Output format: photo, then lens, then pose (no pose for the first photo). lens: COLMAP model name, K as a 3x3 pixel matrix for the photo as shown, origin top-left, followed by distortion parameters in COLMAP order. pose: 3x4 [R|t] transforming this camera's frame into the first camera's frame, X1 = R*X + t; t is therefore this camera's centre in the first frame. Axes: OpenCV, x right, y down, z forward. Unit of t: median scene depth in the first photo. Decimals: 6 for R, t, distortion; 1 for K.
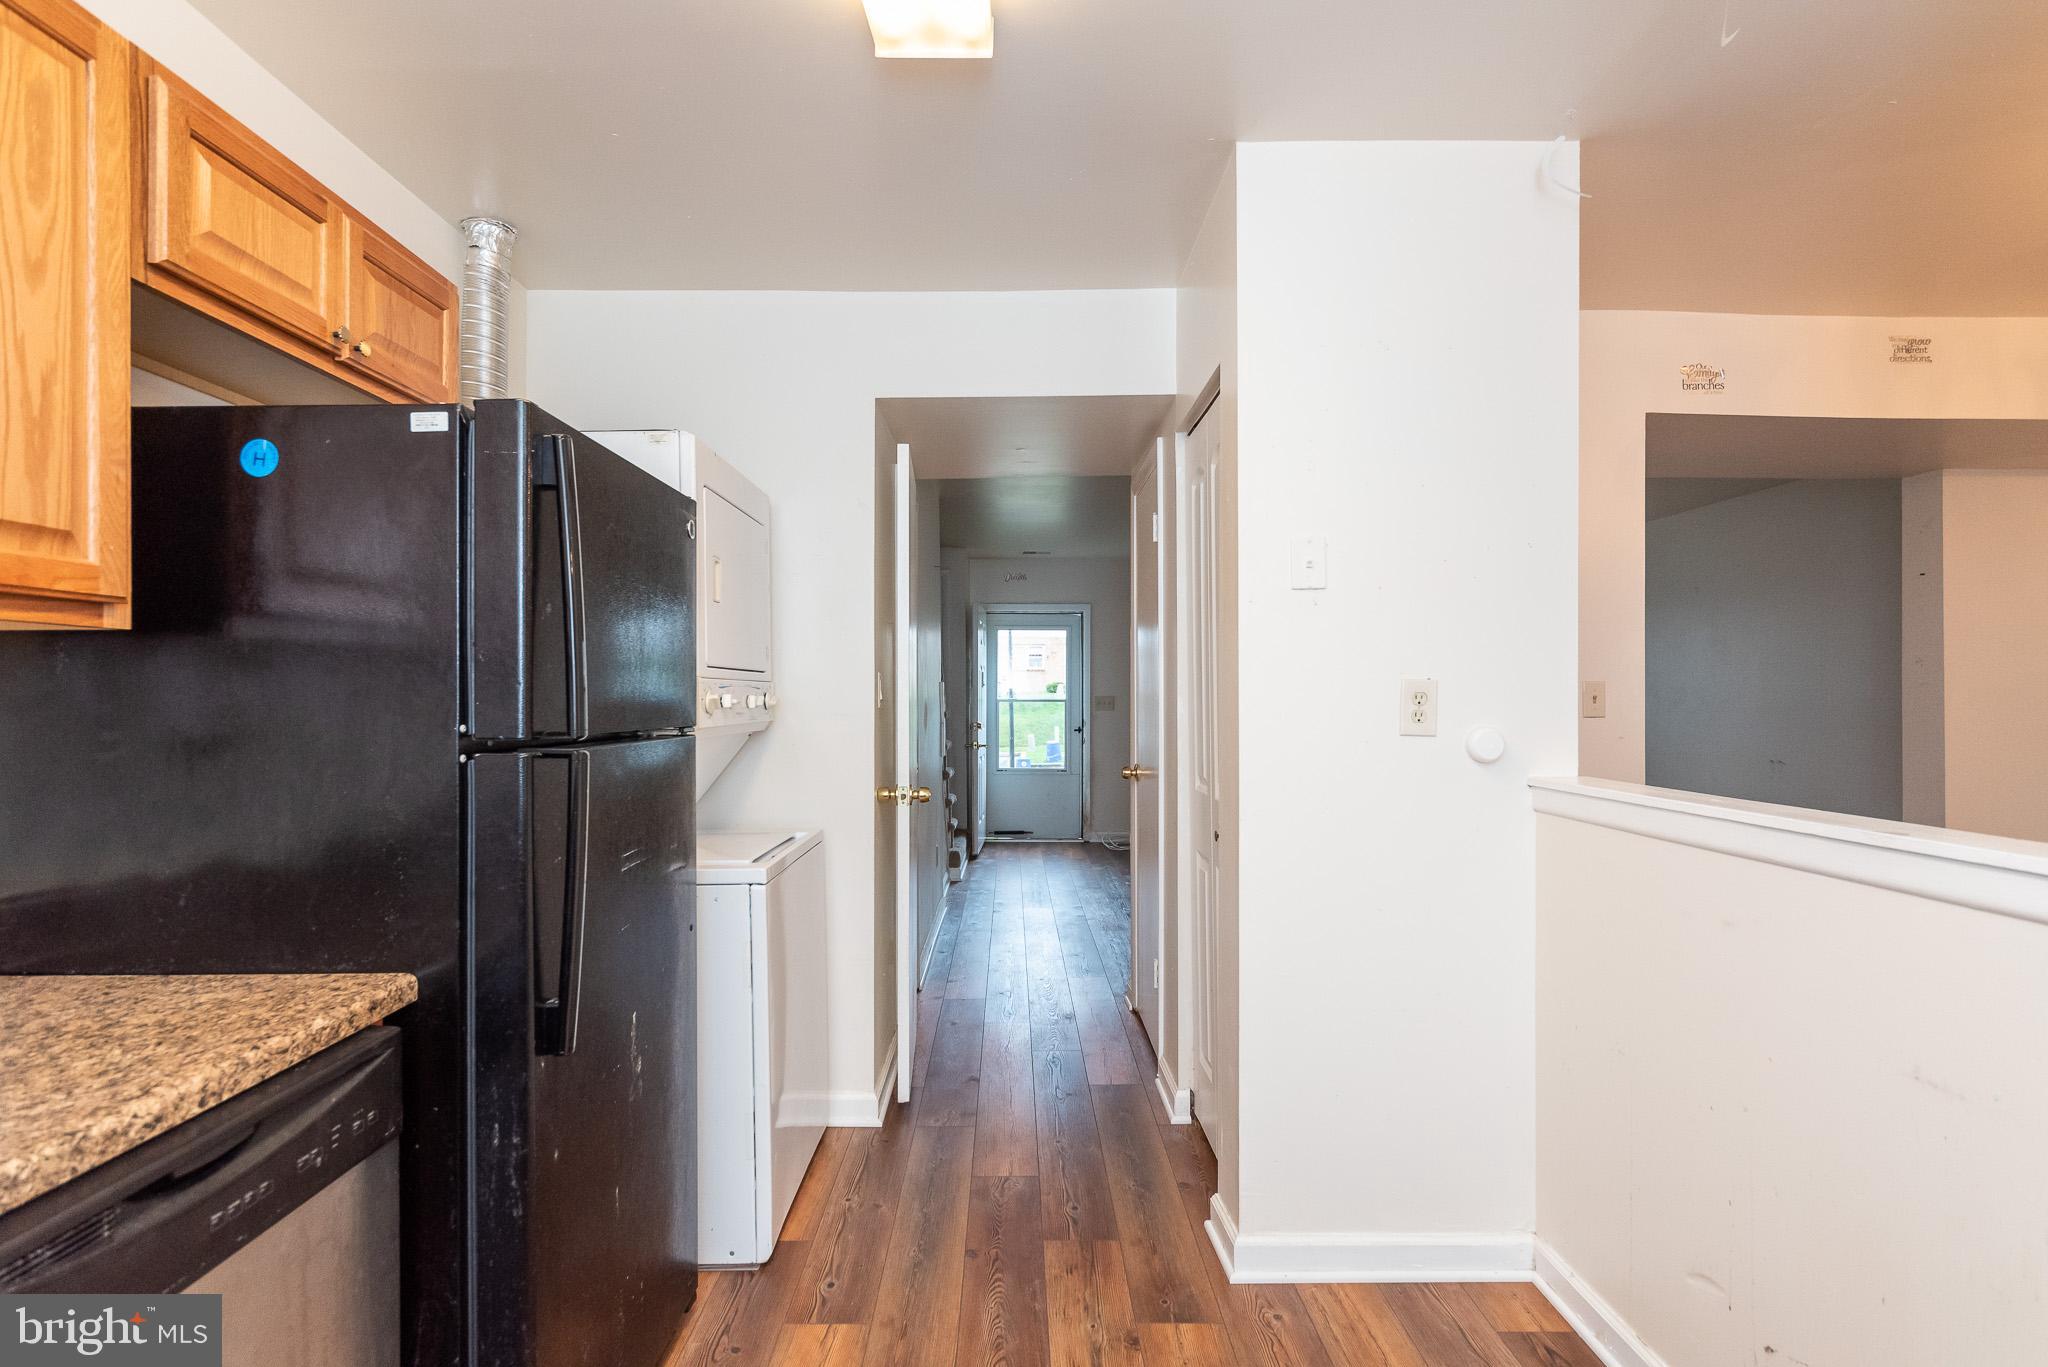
lens RADIAL K [[990.5, 0, 1024.4], [0, 990.5, 695.8], [0, 0, 1]] dist [-0.002616, 0.000138]
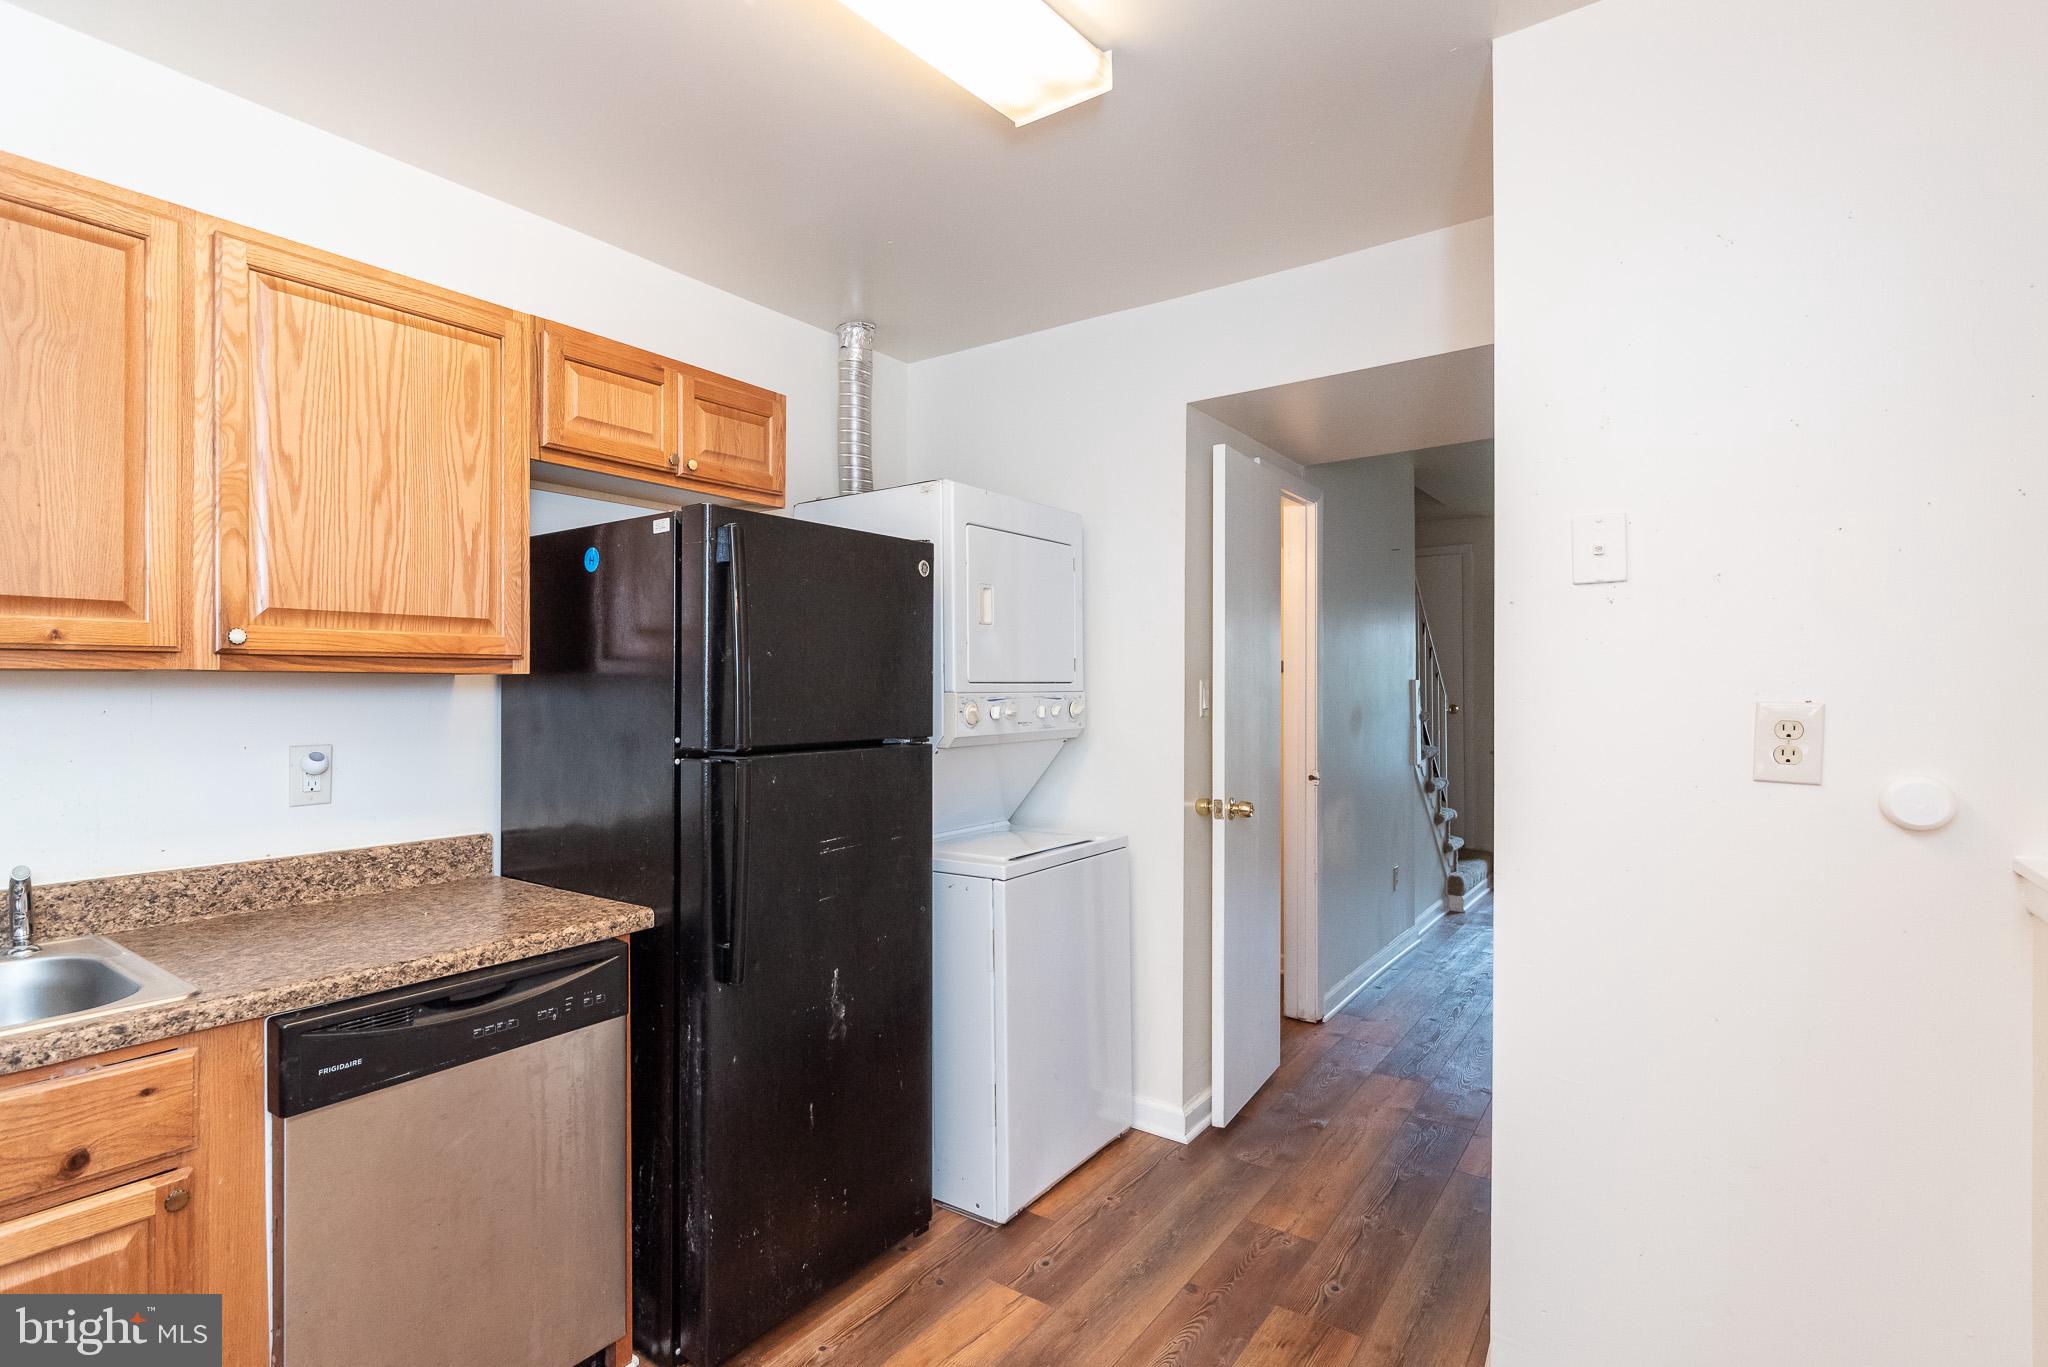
lens RADIAL K [[1022.9, 0, 900.3], [0, 1022.9, 679.8], [0, 0, 1]] dist [0.000078, 0.000601]
pose [[0.775554, -0.001385, -0.631279, 0.369661], [-0.000620, 0.999995, -0.002957, -0.030093], [0.631281, 0.002685, 0.775550, 0.041828]]
